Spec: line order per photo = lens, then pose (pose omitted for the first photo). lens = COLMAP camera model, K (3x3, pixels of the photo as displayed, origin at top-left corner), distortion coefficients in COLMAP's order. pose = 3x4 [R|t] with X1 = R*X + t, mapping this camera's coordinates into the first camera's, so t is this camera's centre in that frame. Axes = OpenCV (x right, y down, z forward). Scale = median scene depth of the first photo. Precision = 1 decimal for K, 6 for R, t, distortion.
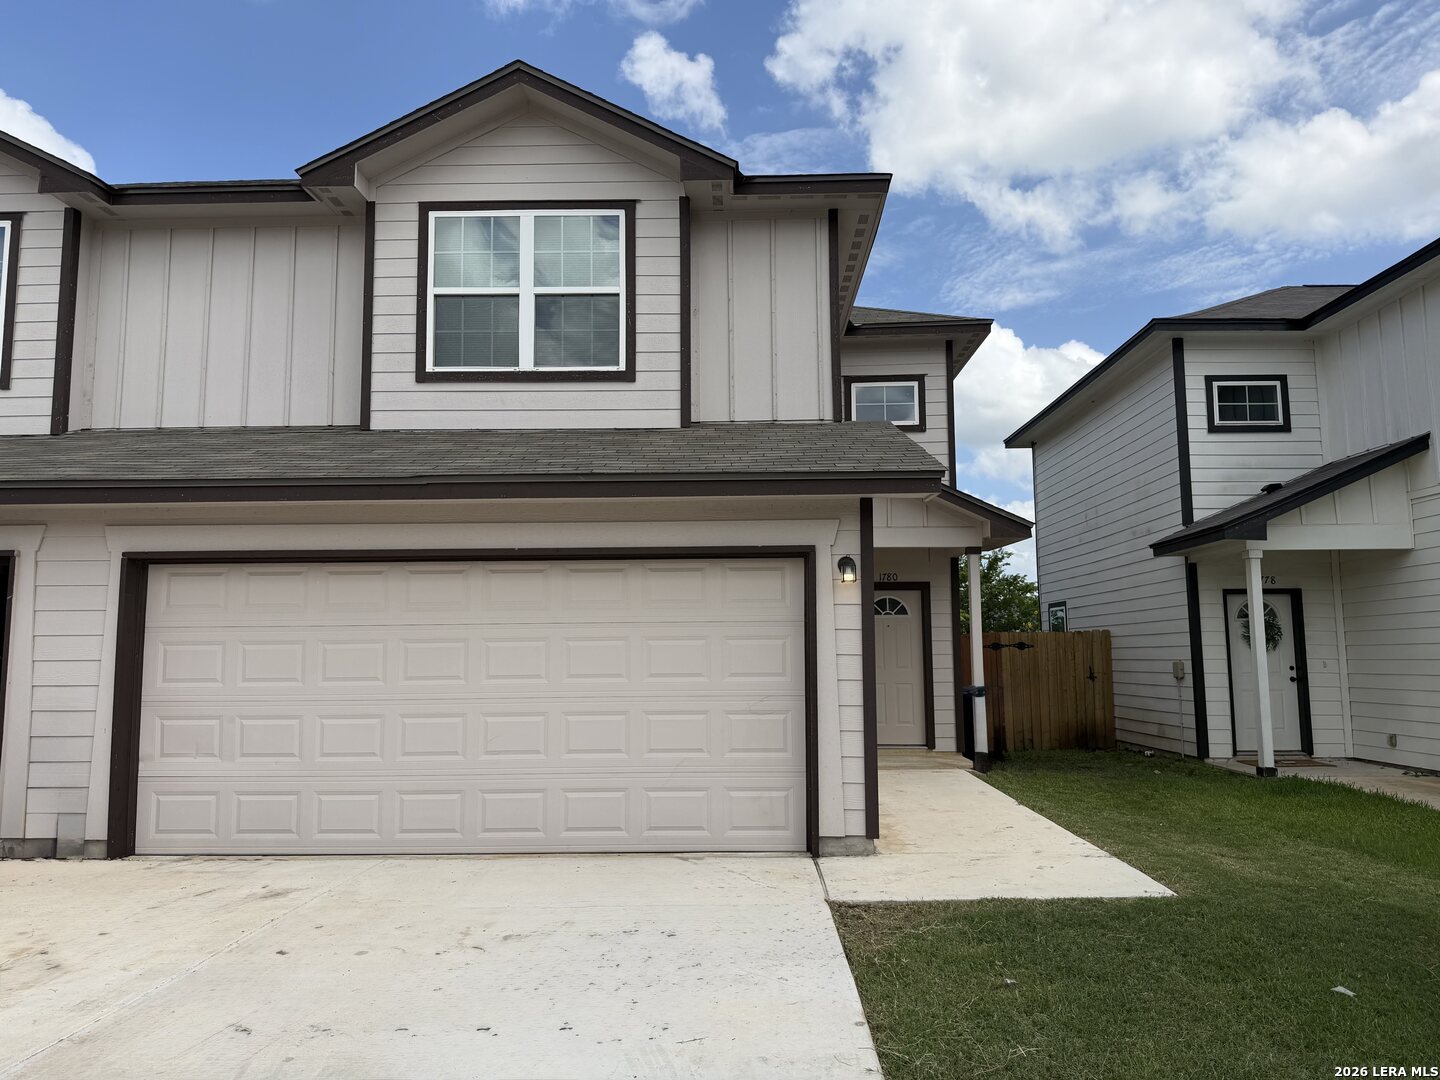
lens RADIAL K [[997.2, 0, 710.3], [0, 997.2, 539.4], [0, 0, 1]] dist [0.010096, -0.000155]
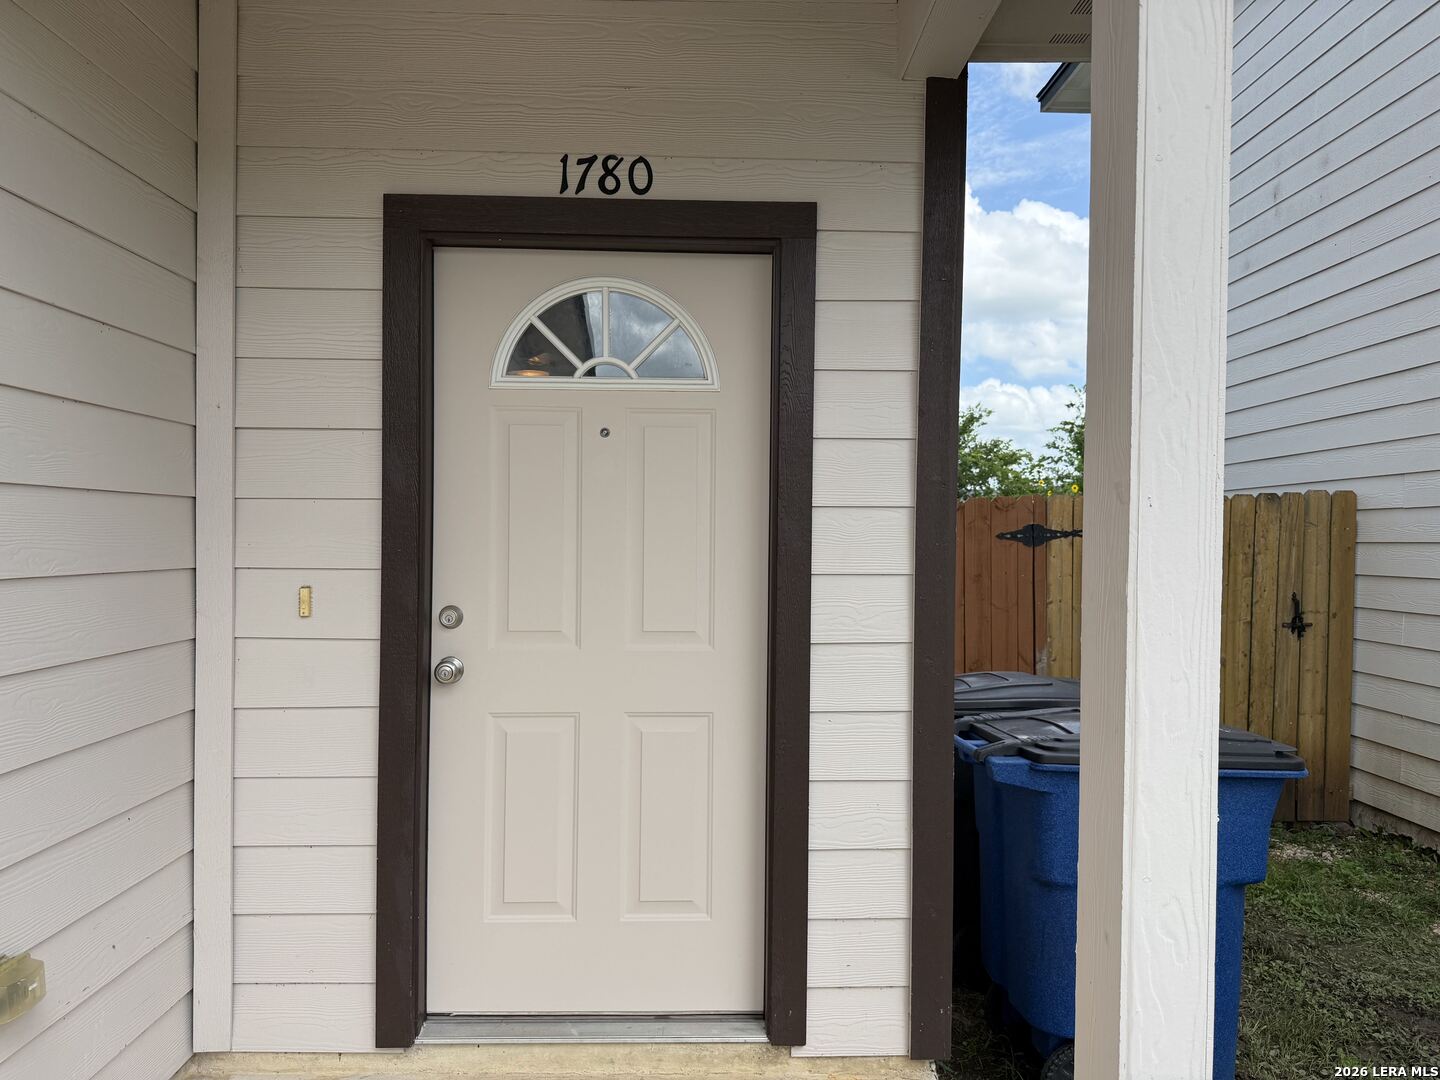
lens RADIAL K [[997.2, 0, 727.5], [0, 997.2, 546.4], [0, 0, 1]] dist [0.010096, -0.000155]
pose [[0.998150, 0.013501, 0.059274, 0.160095], [-0.020470, 0.992731, 0.118602, 0.072555], [-0.057242, -0.119596, 0.991171, 0.663598]]
